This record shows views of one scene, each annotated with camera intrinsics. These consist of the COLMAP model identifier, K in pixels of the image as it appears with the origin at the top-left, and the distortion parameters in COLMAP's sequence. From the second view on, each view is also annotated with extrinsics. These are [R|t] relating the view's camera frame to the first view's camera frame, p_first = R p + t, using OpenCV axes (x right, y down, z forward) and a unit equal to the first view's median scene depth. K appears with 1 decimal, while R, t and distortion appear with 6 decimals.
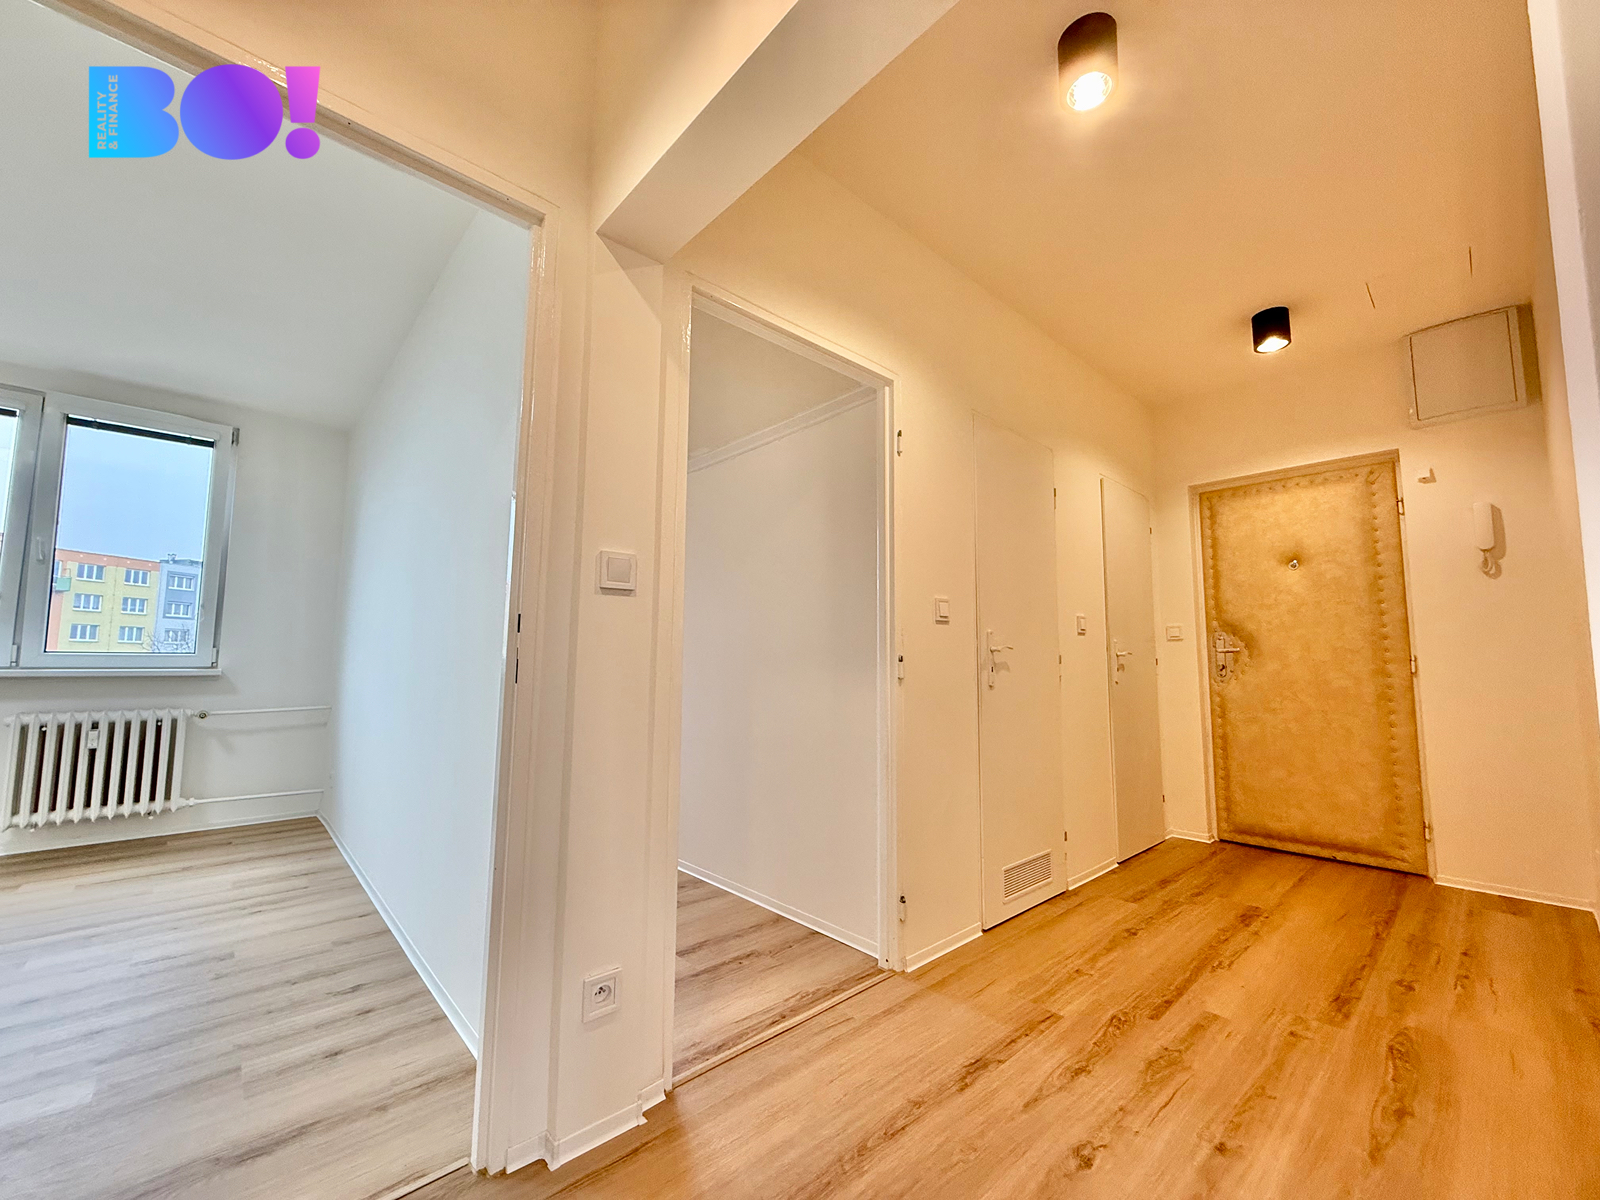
lens RADIAL K [[636.4, 0, 797.4], [0, 636.4, 601.9], [0, 0, 1]] dist [0.000635, -0.000096]
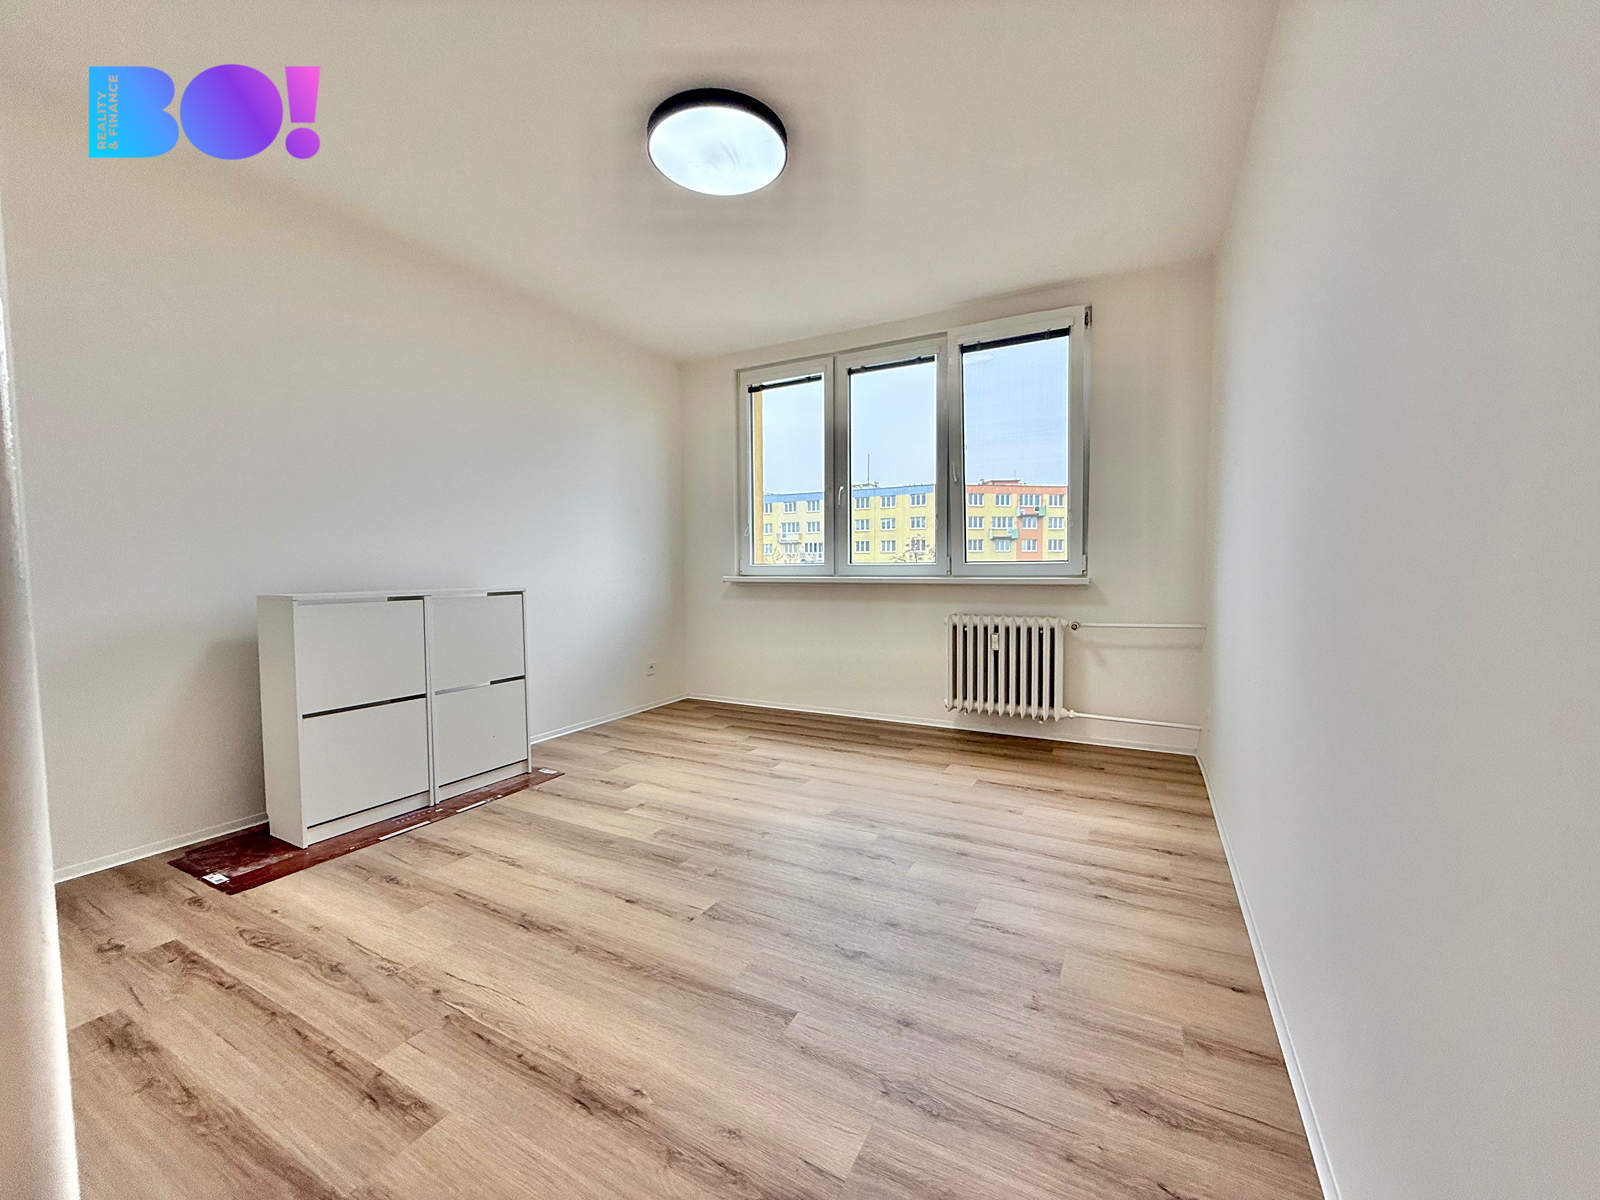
lens RADIAL K [[636.4, 0, 797.4], [0, 636.4, 601.9], [0, 0, 1]] dist [0.000635, -0.000096]
pose [[0.334861, 0.045065, -0.941189, -0.197474], [0.099177, 0.991622, 0.082766, 0.024378], [0.937034, -0.121059, 0.327586, 0.332200]]
